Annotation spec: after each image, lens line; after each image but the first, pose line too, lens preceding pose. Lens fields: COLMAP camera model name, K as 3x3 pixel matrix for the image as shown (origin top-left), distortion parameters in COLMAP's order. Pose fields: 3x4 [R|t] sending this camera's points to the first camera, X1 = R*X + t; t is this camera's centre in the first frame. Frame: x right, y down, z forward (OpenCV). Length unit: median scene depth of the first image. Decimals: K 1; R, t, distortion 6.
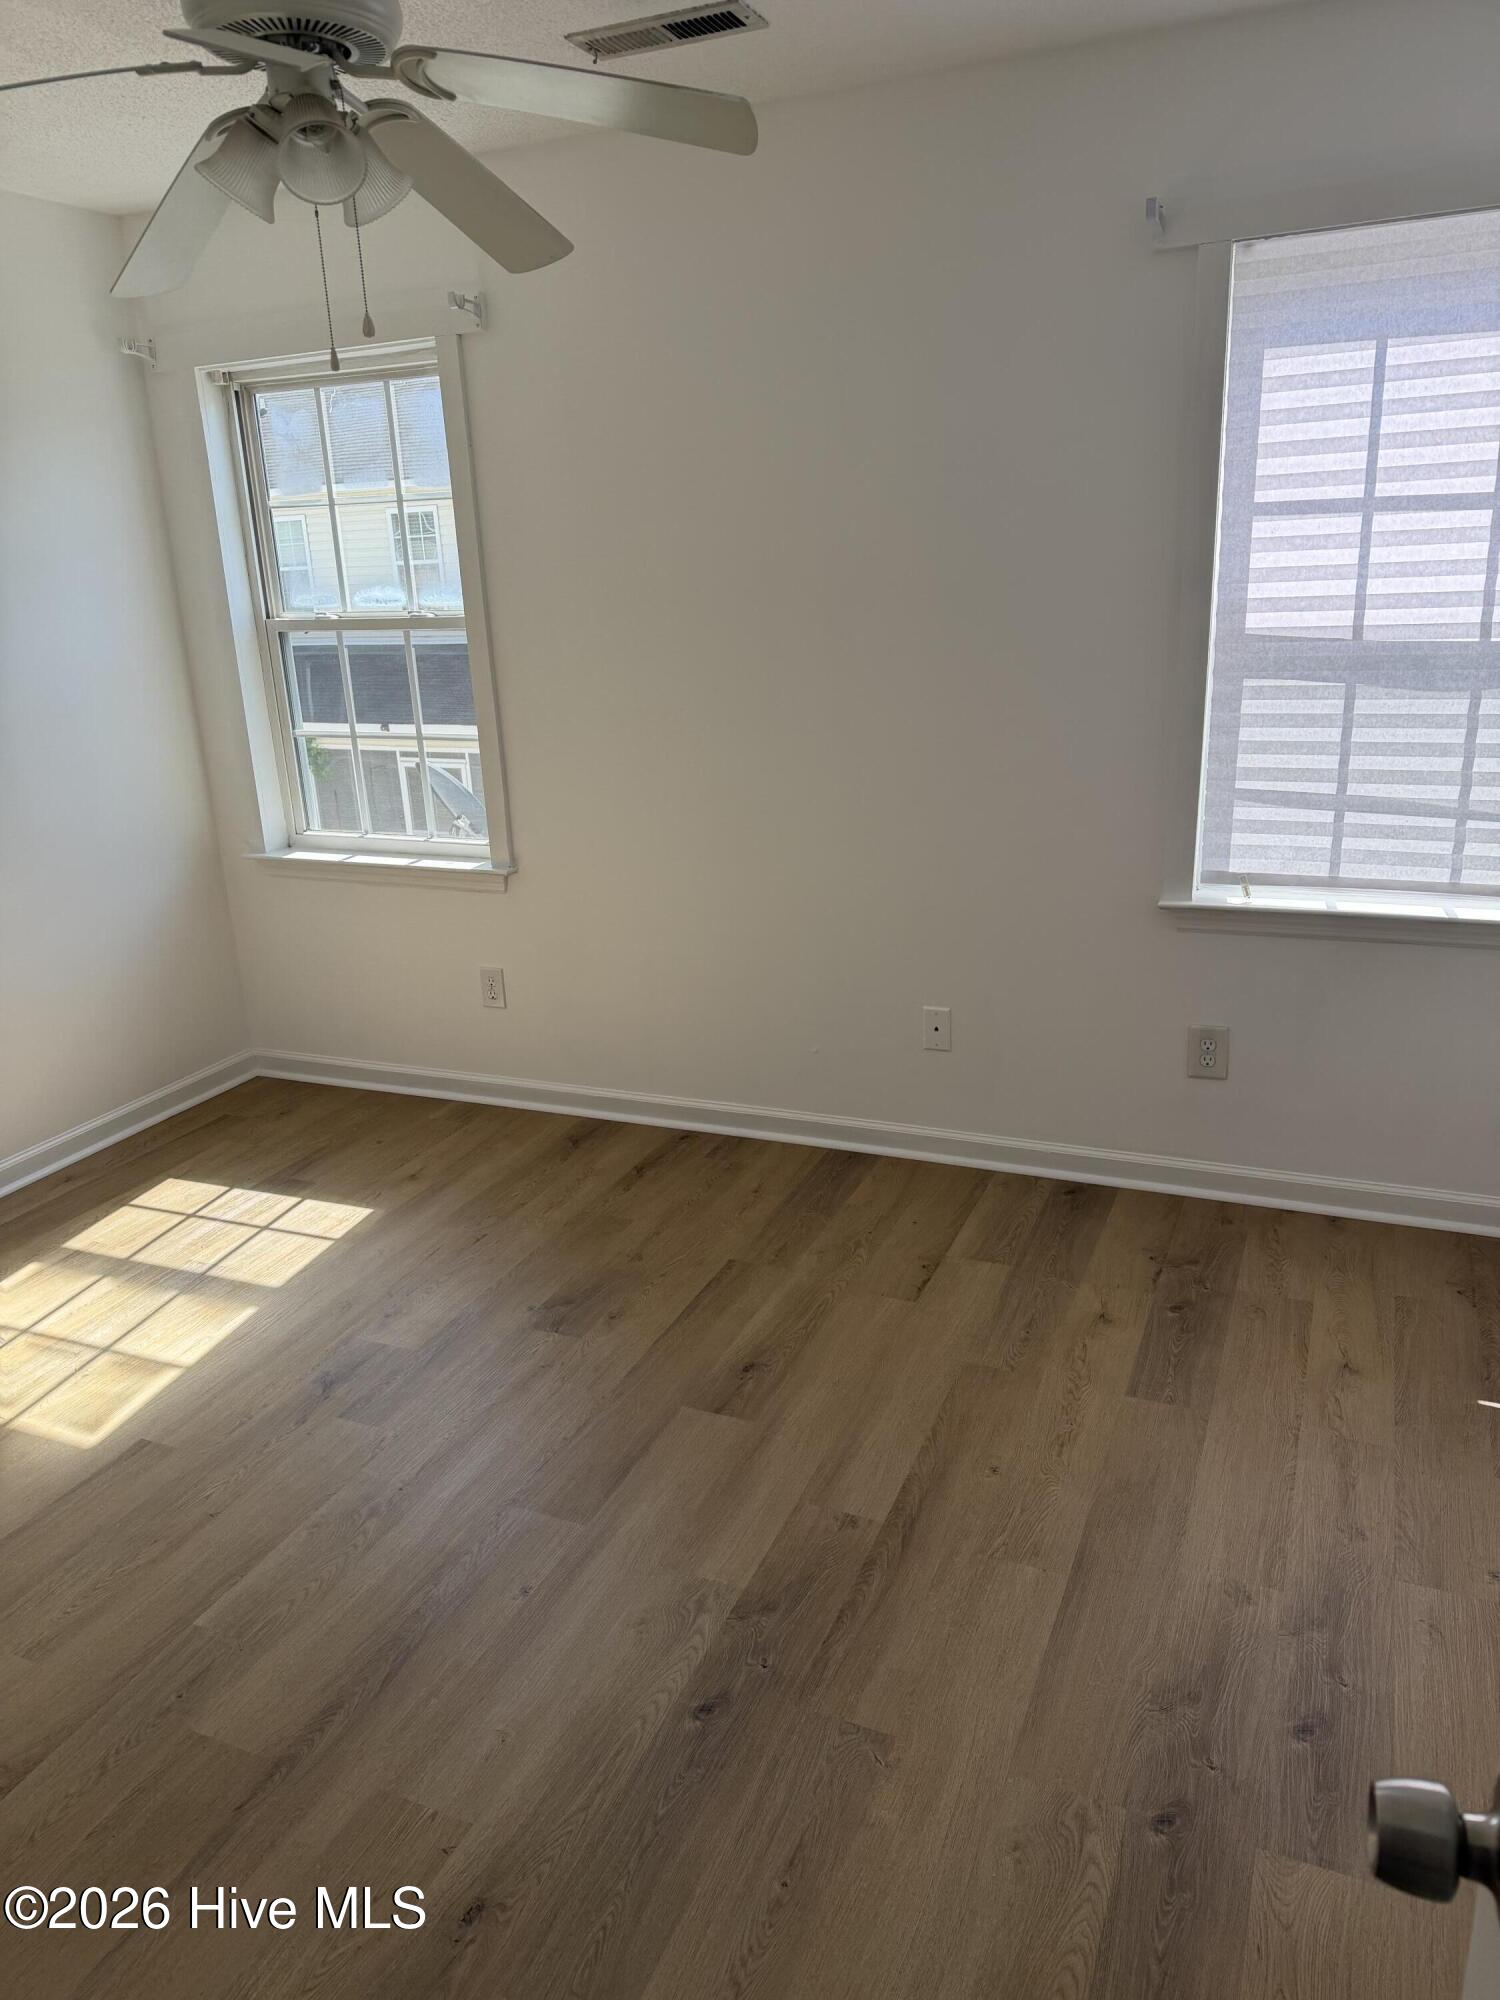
lens RADIAL K [[1399.5, 0, 739.6], [0, 1399.5, 978.8], [0, 0, 1]] dist [0.092202, -0.132240]
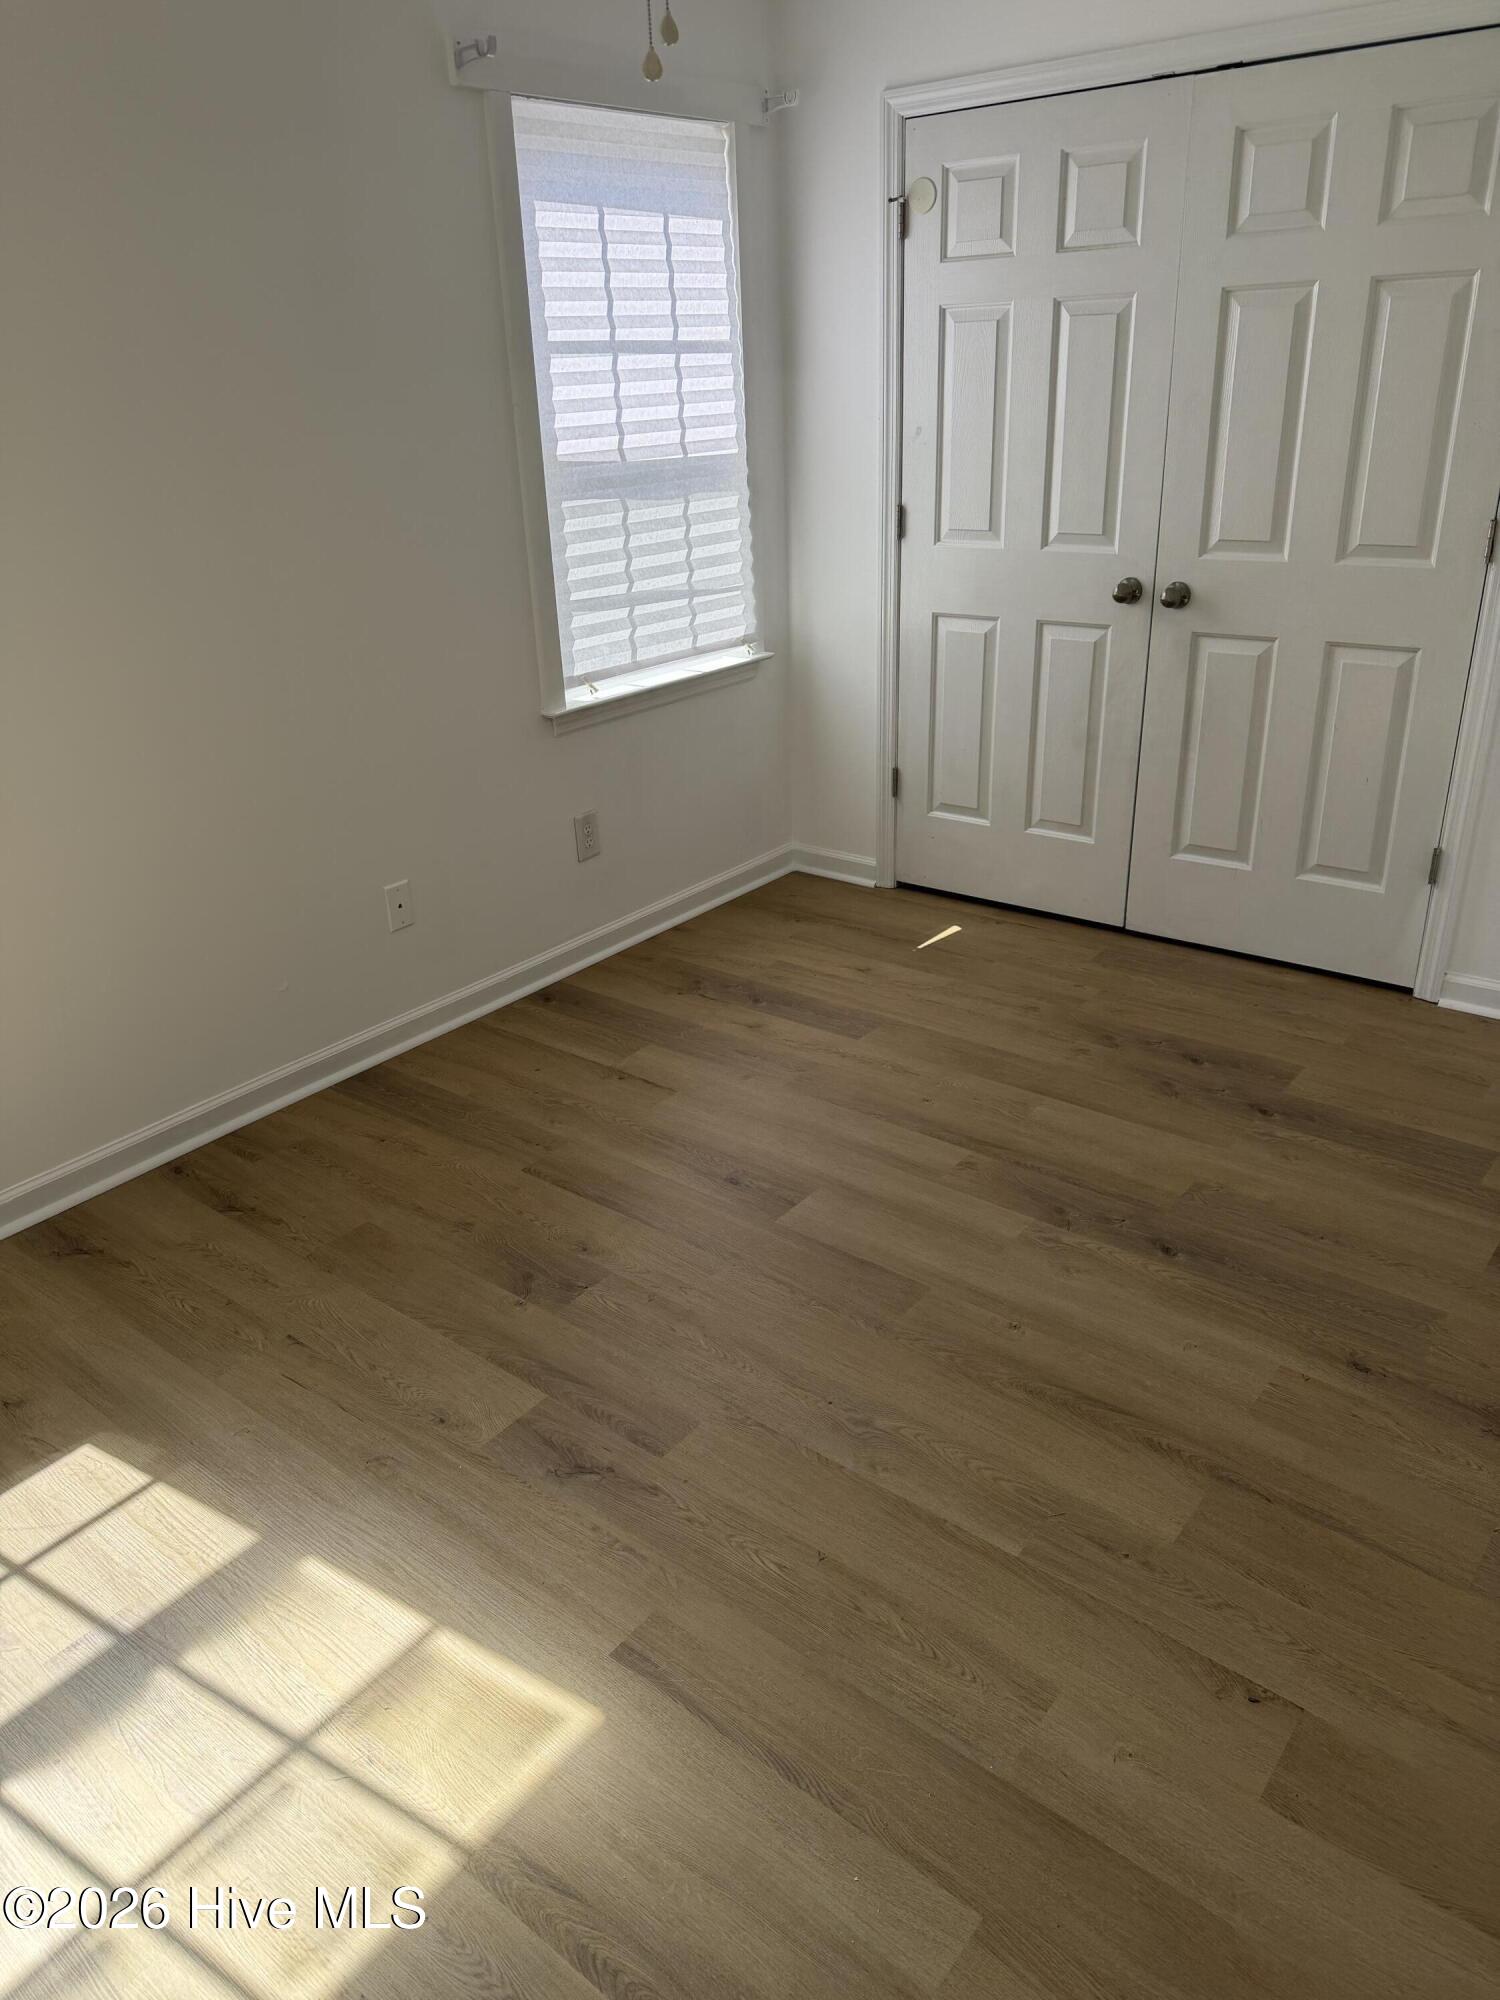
lens RADIAL K [[1384.7, 0, 684.7], [0, 1384.7, 1043.2], [0, 0, 1]] dist [0.073171, -0.184886]
pose [[0.269498, -0.387599, 0.881554, -0.818981], [0.301568, 0.903348, 0.304989, -0.134139], [-0.914564, 0.183654, 0.360338, 0.602387]]
